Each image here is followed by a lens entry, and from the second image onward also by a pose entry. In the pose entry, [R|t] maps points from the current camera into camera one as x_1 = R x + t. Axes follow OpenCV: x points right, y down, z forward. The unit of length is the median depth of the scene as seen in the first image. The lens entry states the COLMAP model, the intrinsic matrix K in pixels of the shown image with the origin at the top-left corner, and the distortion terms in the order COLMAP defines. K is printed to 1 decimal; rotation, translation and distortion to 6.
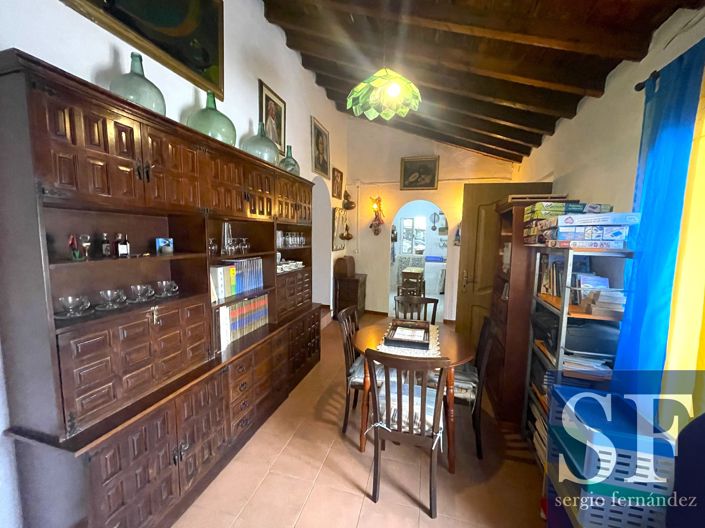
lens RADIAL K [[282.2, 0, 353.2], [0, 282.2, 262.6], [0, 0, 1]] dist [-0.002784, 0.000624]
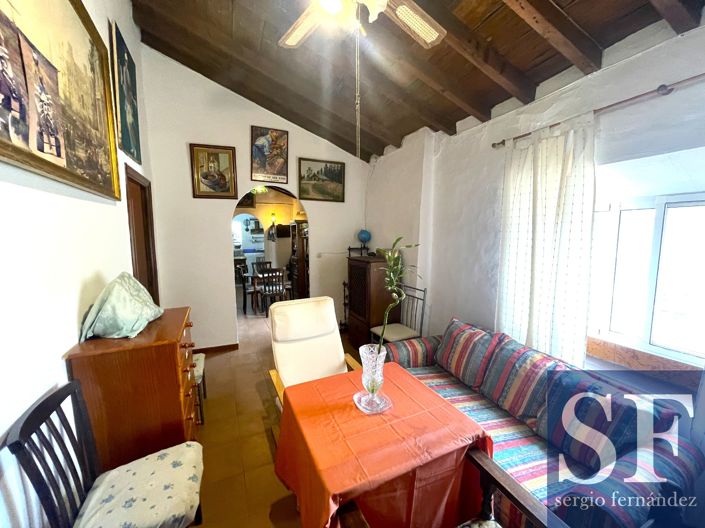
lens RADIAL K [[282.2, 0, 351.1], [0, 282.2, 261.3], [0, 0, 1]] dist [-0.002784, 0.000624]
pose [[0.756791, -0.082992, 0.648367, -0.270404], [0.083415, 0.996059, 0.030132, 0.042274], [-0.648313, 0.031280, 0.760731, -0.459176]]
